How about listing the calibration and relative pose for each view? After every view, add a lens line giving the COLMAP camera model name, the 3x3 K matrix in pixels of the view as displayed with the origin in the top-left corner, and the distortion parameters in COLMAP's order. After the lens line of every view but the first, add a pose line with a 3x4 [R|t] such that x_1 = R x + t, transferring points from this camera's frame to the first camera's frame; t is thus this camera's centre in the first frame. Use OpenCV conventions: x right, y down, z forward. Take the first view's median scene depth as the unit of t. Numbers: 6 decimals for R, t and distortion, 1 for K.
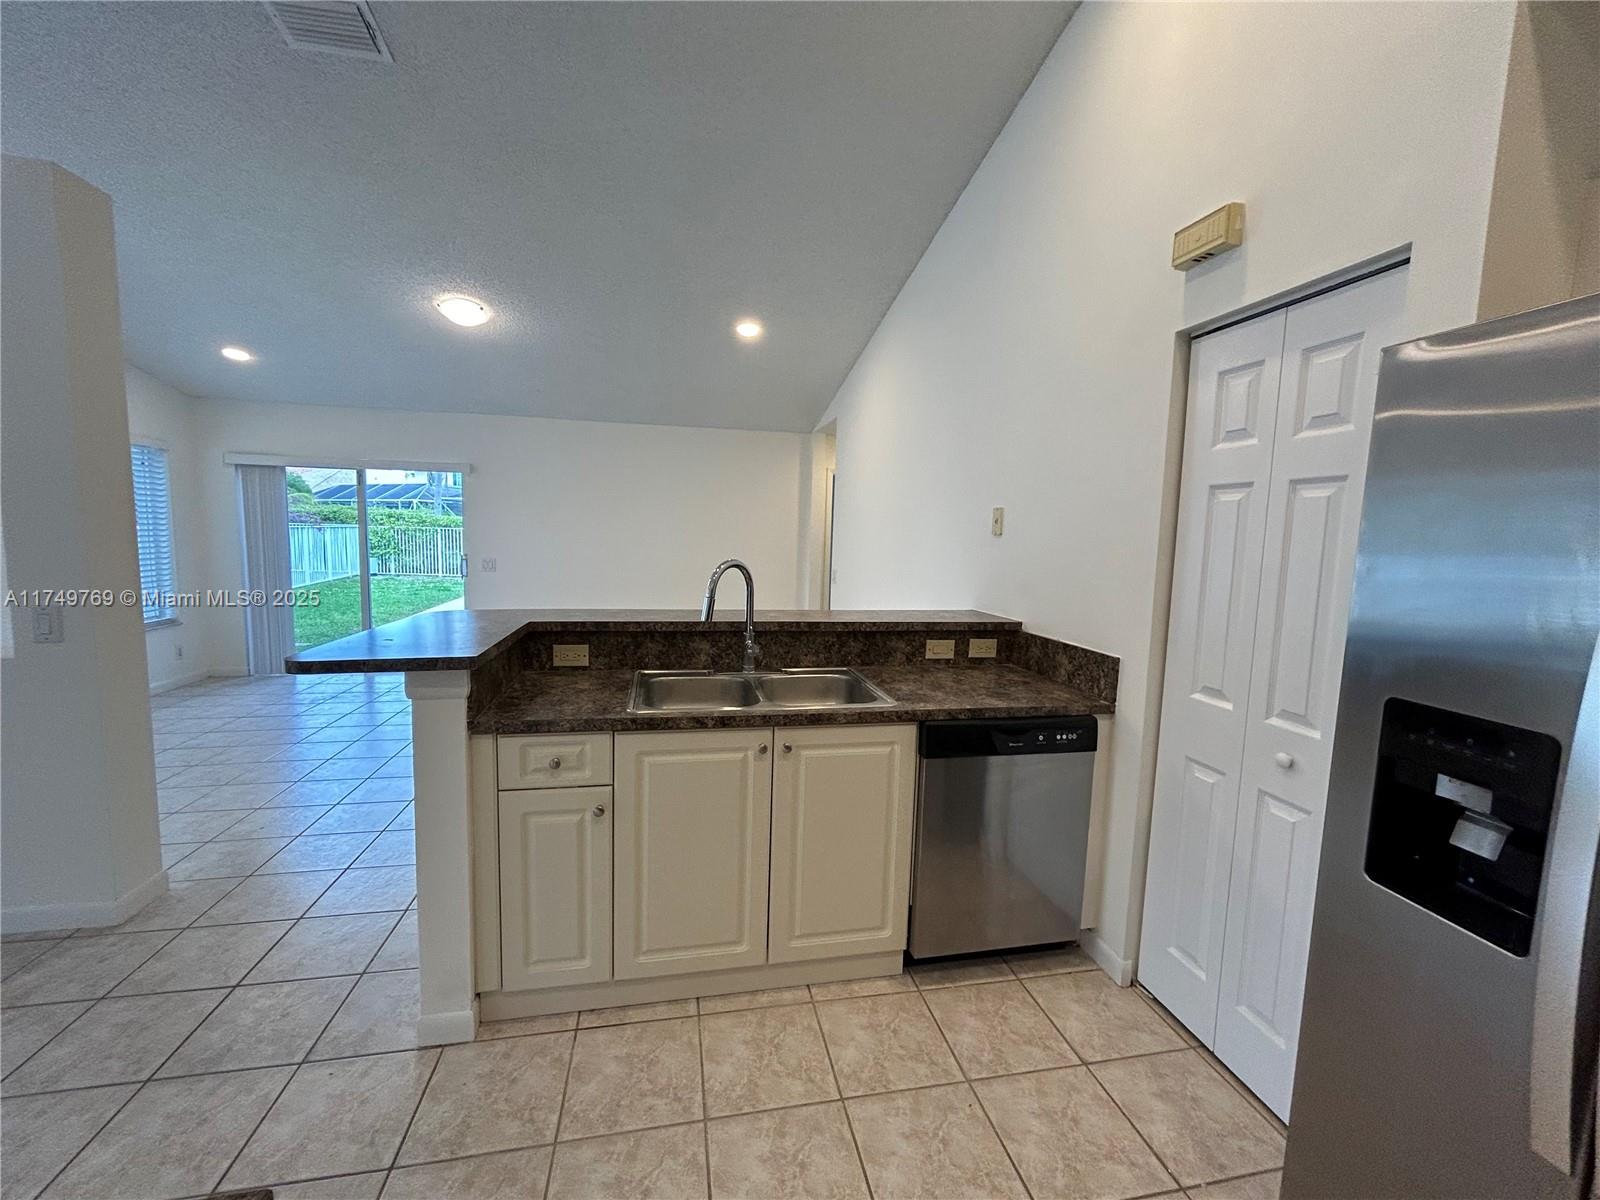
lens RADIAL K [[645.2, 0, 793.5], [0, 645.2, 605.4], [0, 0, 1]] dist [0.001477, 0.000065]
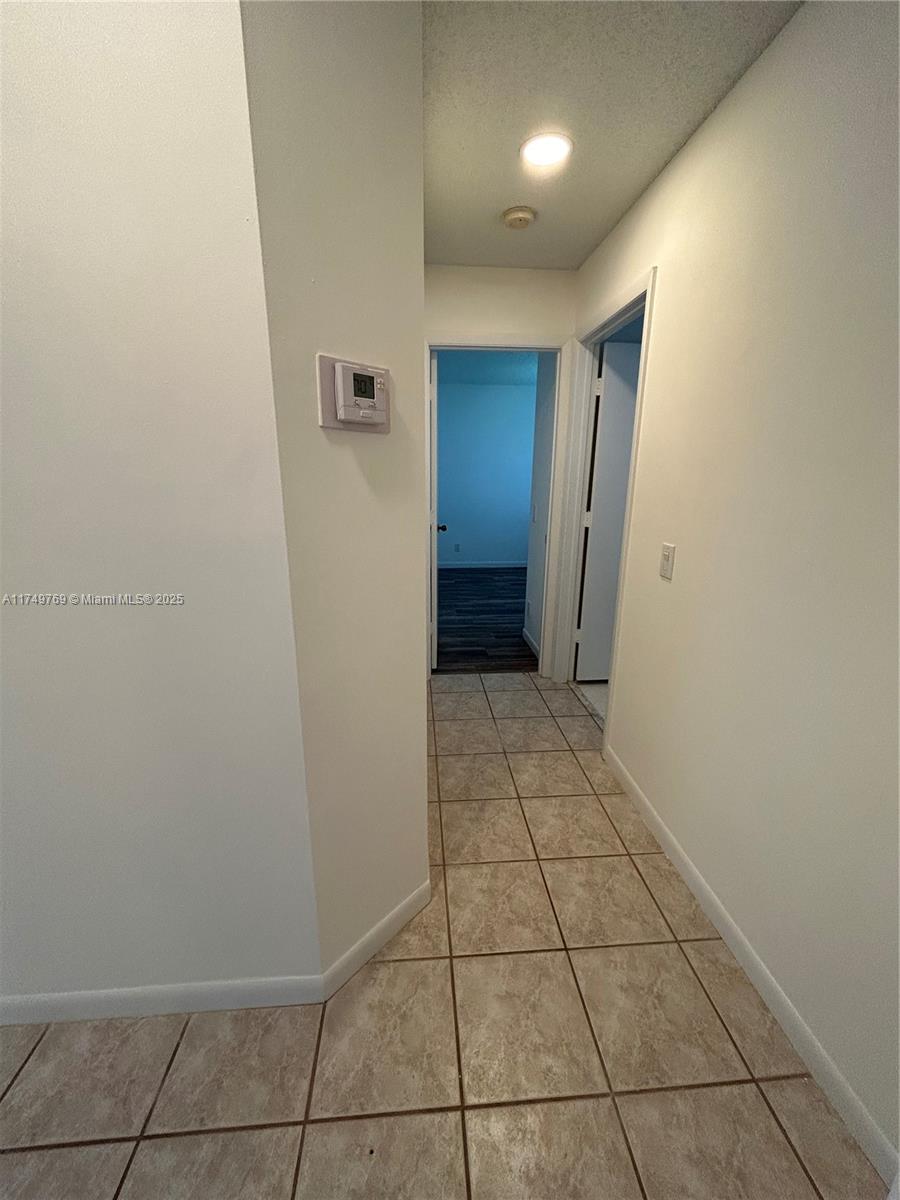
lens RADIAL K [[483.9, 0, 450.1], [0, 483.9, 589.7], [0, 0, 1]] dist [0.001477, 0.000065]
pose [[0.993416, 0.008632, -0.114237, -0.040092], [0.009098, 0.988064, 0.153778, -0.019262], [0.114201, -0.153804, 0.981480, 0.213064]]
